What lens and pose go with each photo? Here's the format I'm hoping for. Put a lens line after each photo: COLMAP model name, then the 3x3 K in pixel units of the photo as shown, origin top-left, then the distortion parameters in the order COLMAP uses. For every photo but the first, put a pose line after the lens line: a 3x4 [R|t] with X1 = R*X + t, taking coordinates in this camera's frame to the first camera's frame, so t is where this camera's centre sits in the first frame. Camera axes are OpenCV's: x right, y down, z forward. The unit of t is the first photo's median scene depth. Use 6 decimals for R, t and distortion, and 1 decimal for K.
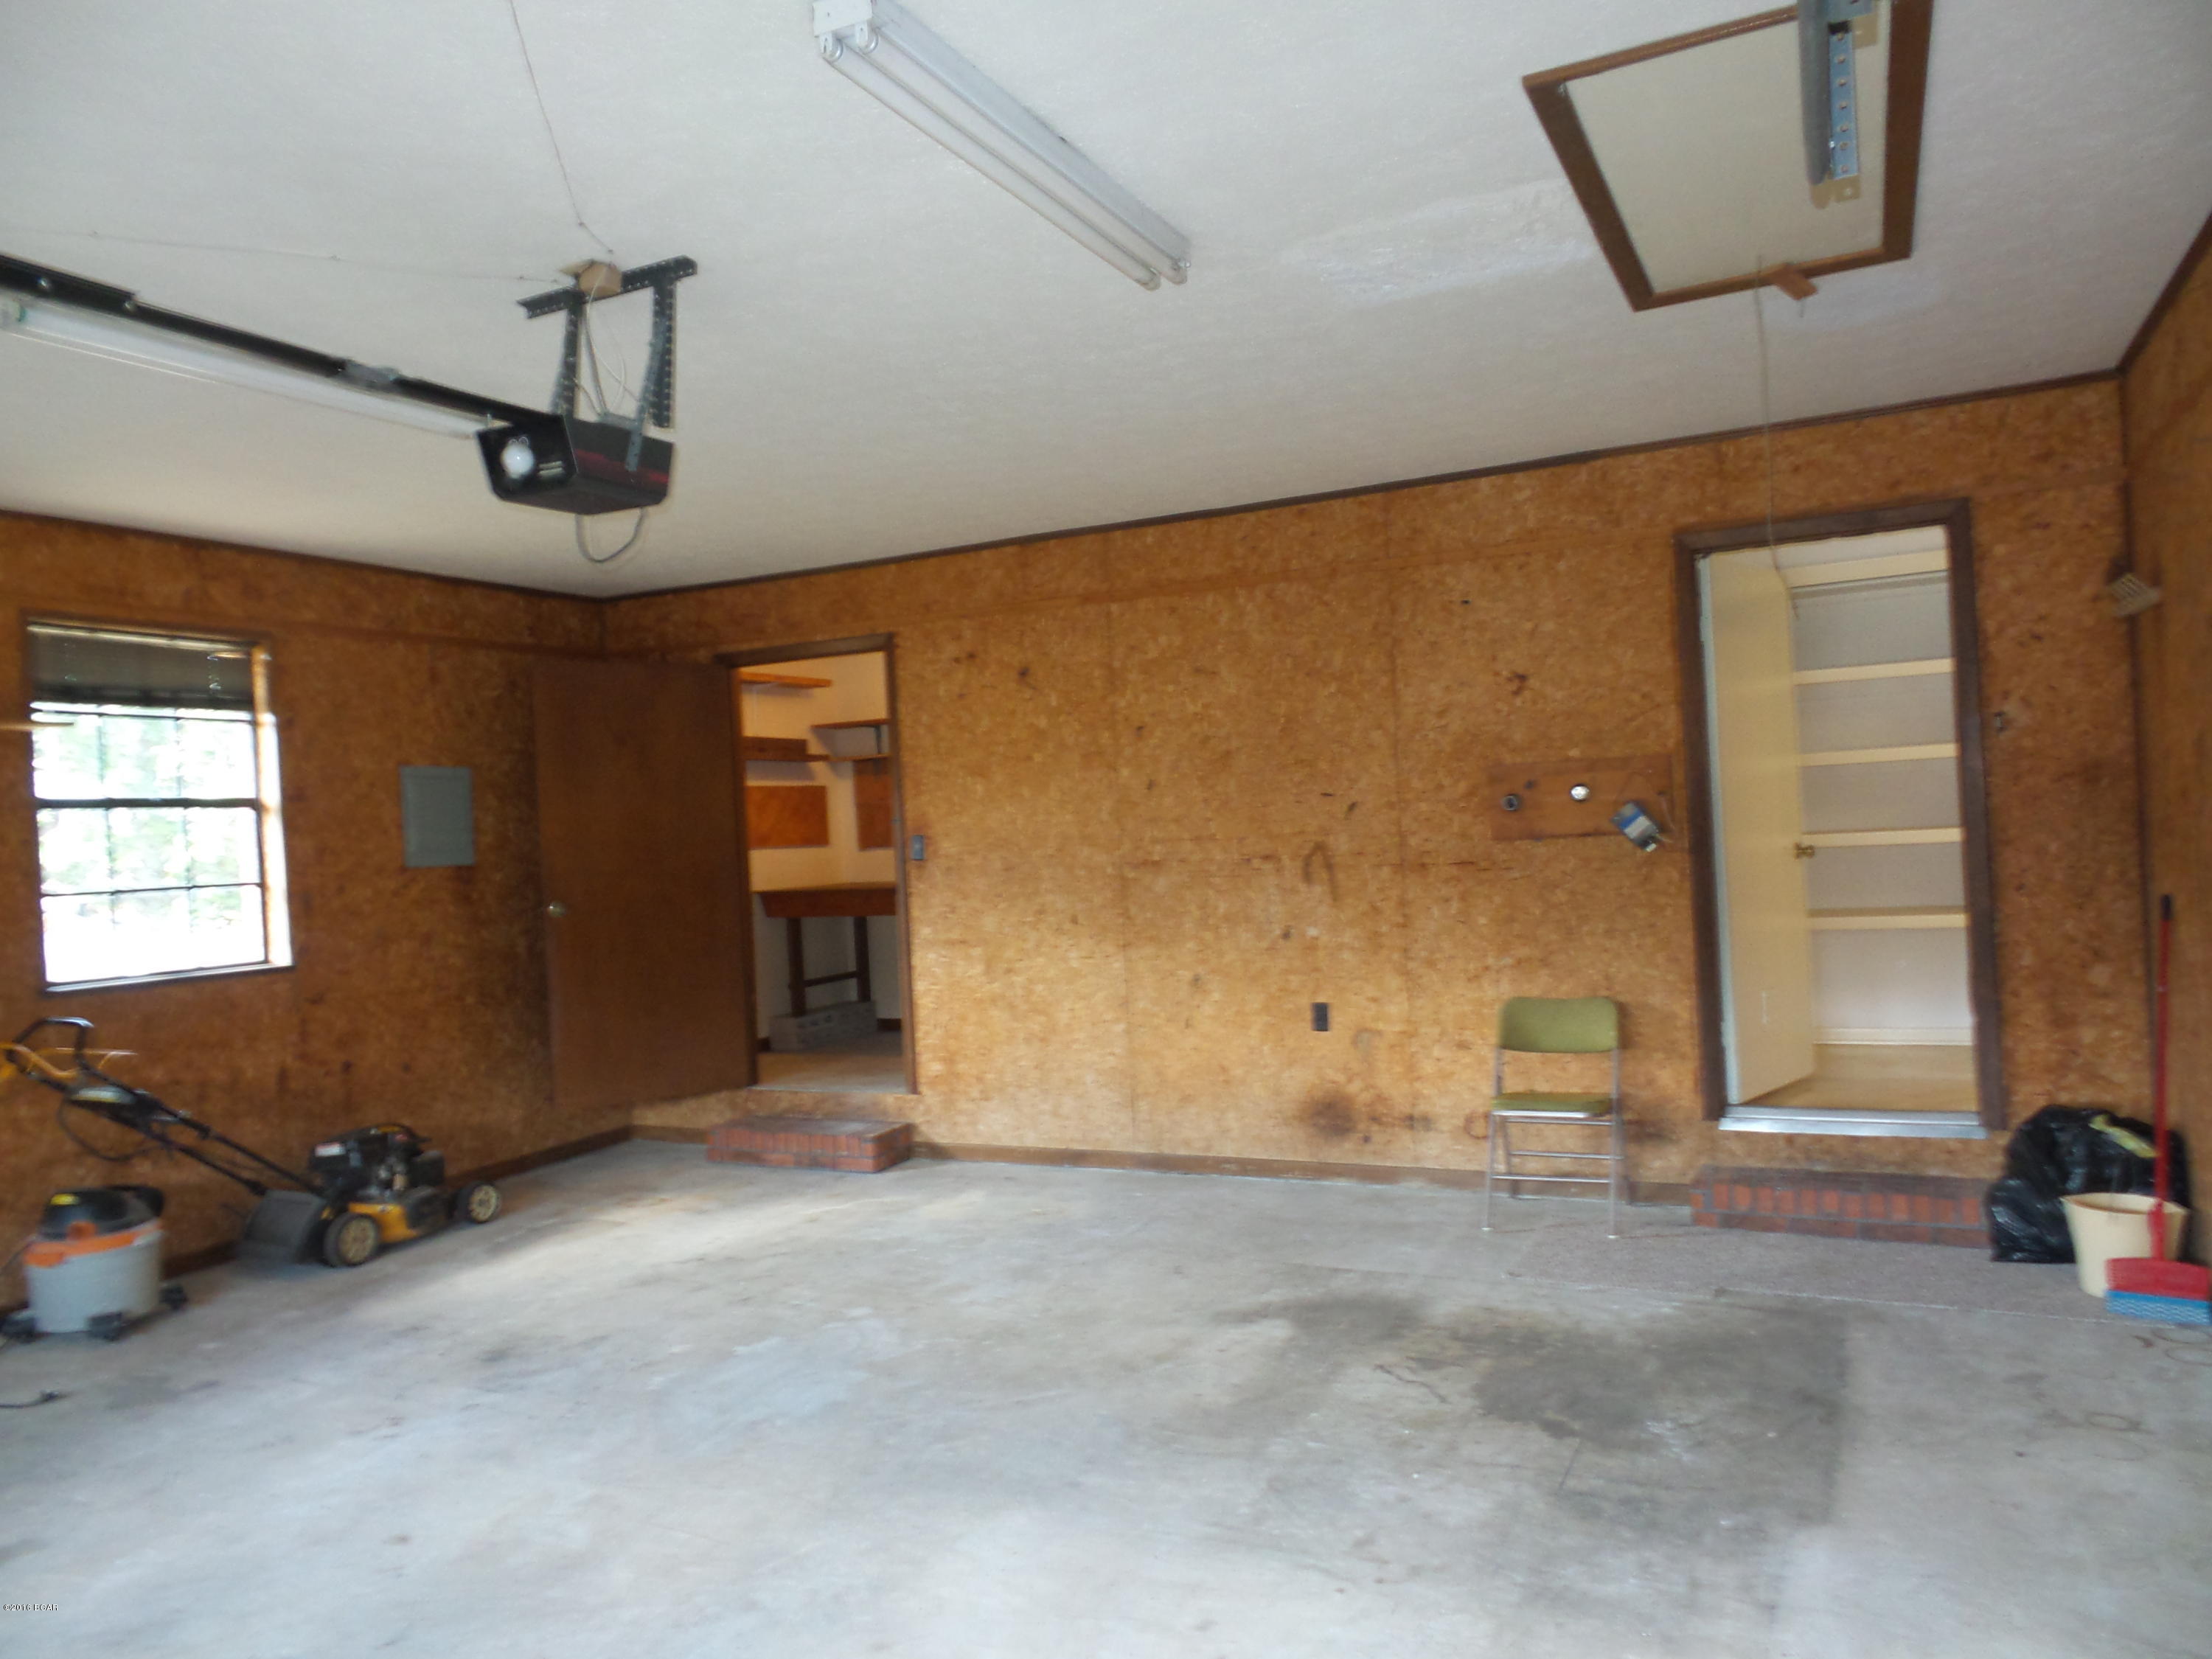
lens RADIAL K [[1534.7, 0, 1113.0], [0, 1534.7, 835.4], [0, 0, 1]] dist [0.019937, -0.028628]
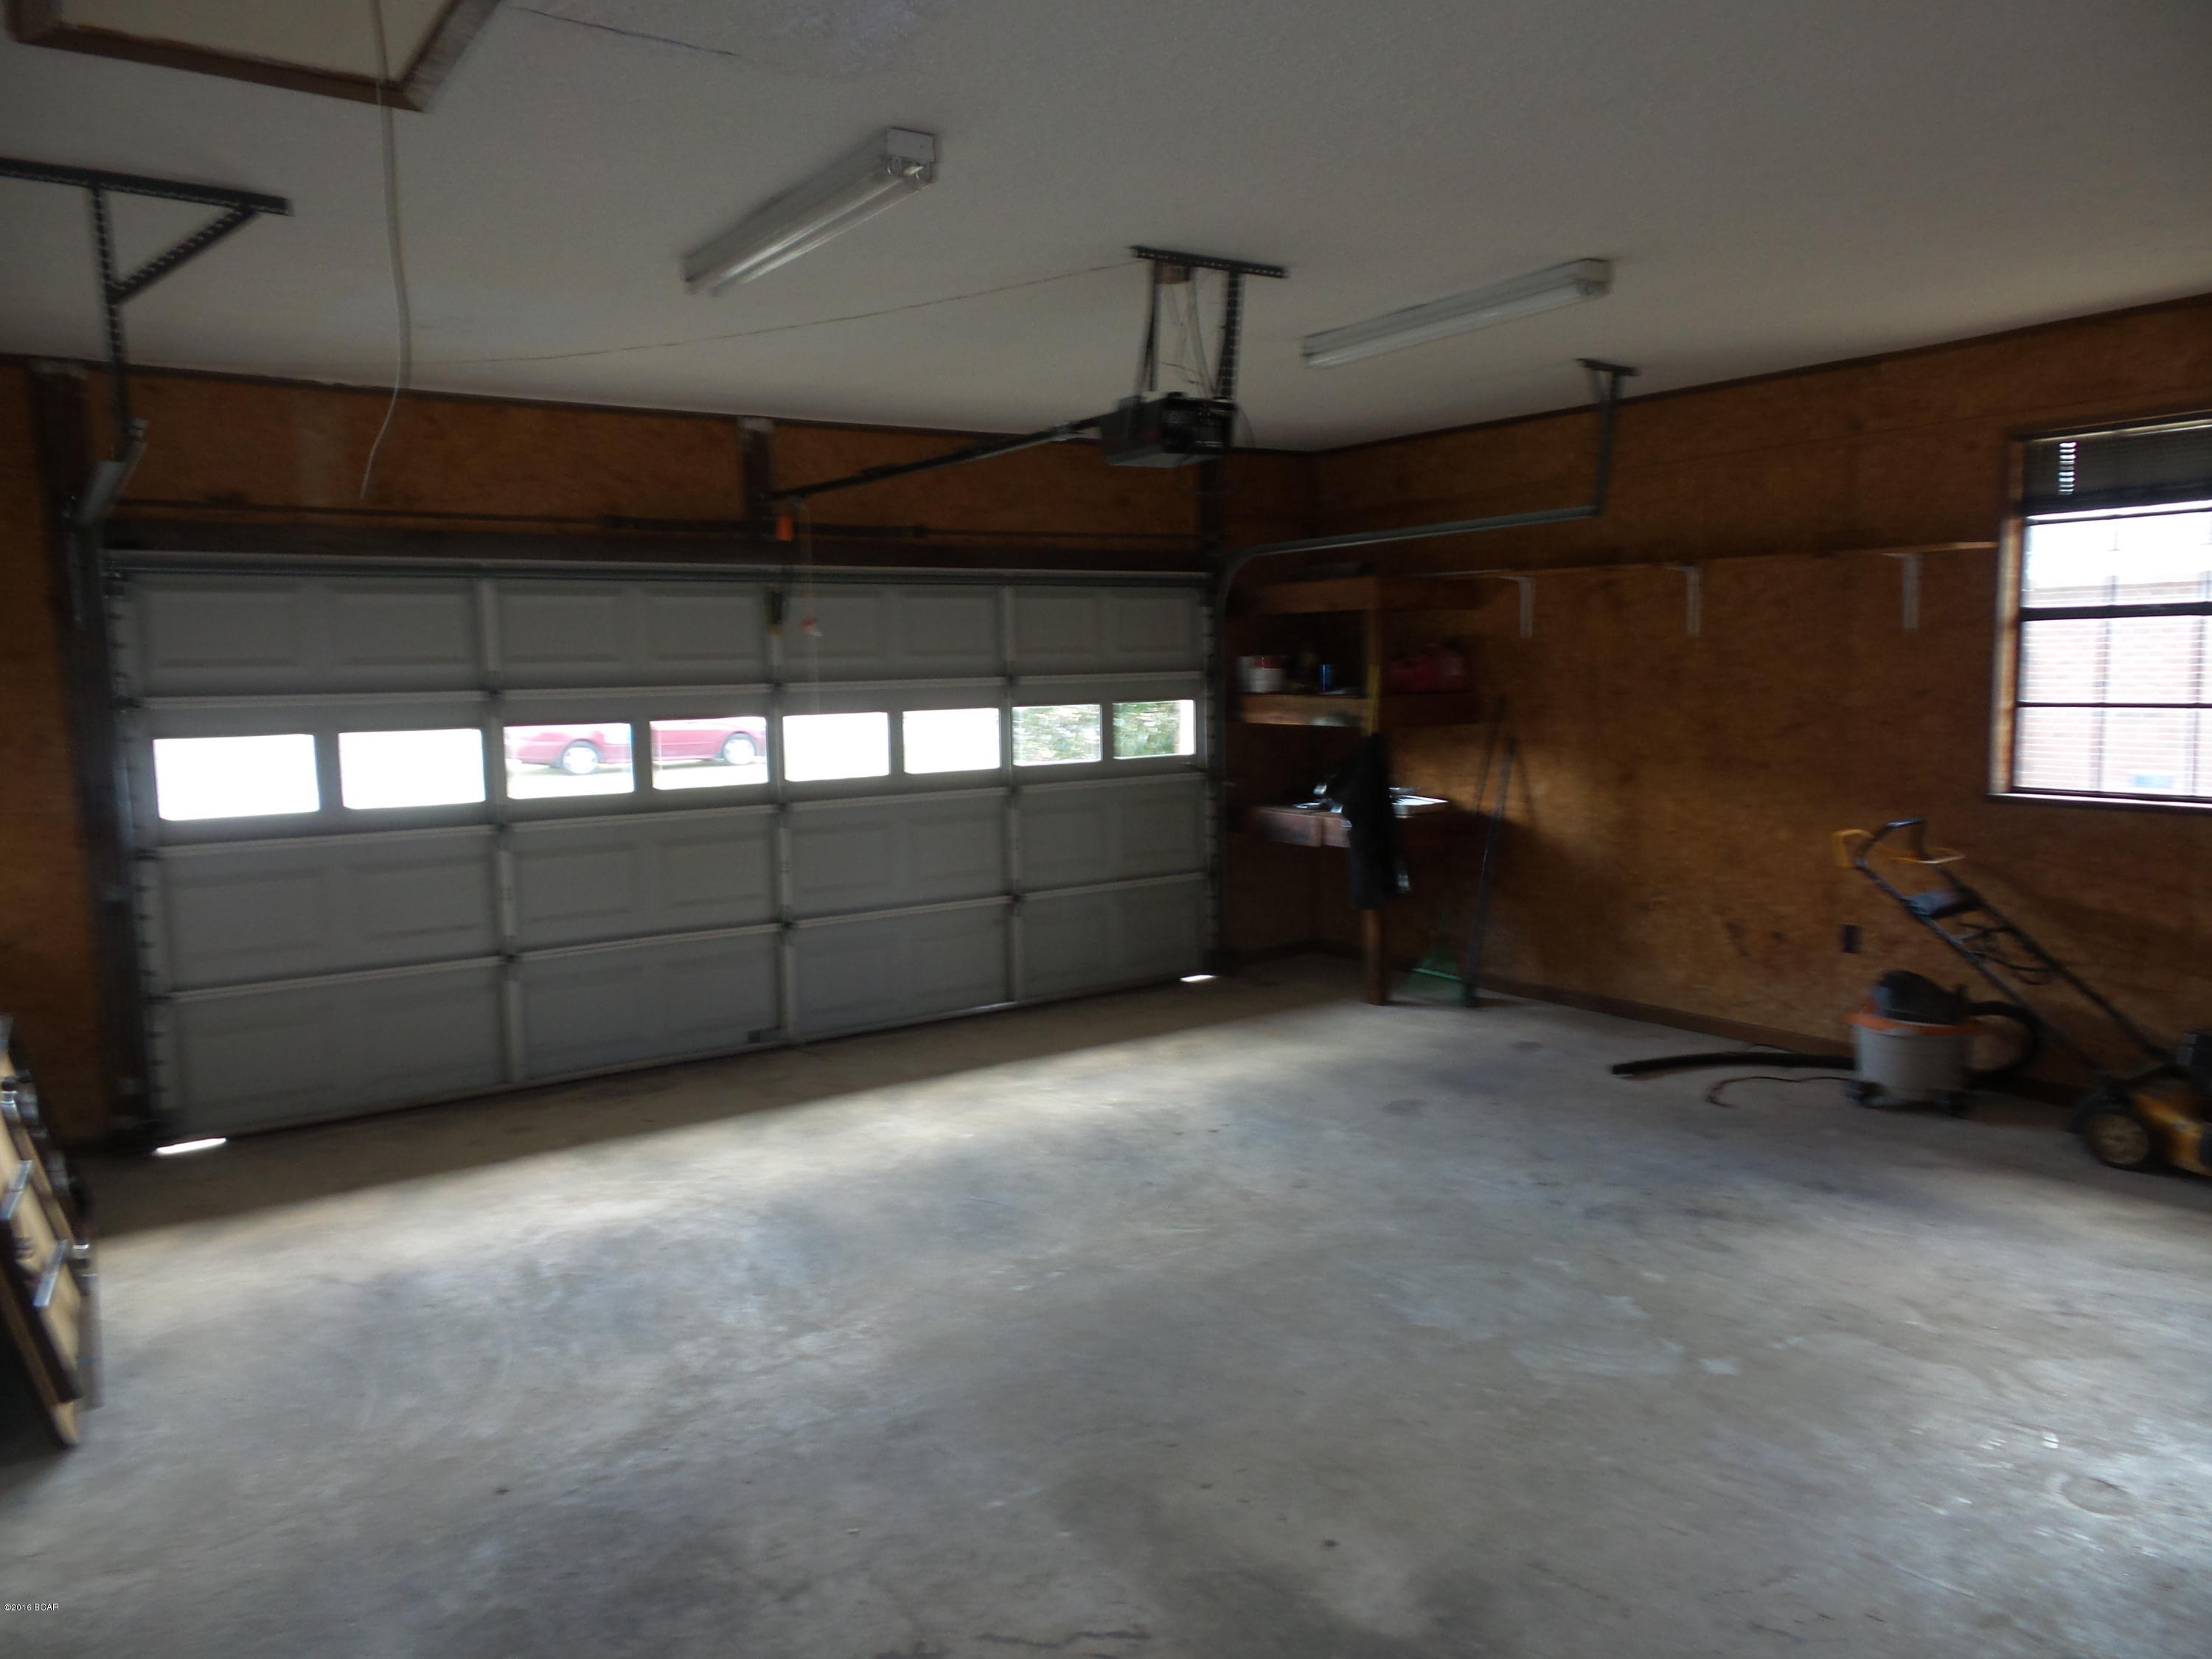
lens RADIAL K [[1534.7, 0, 1113.0], [0, 1534.7, 835.4], [0, 0, 1]] dist [0.019937, -0.028628]
pose [[-0.479878, 0.162223, -0.862207, 0.610133], [0.038787, 0.985718, 0.163874, -0.082506], [0.876477, 0.045198, -0.479317, 1.147329]]
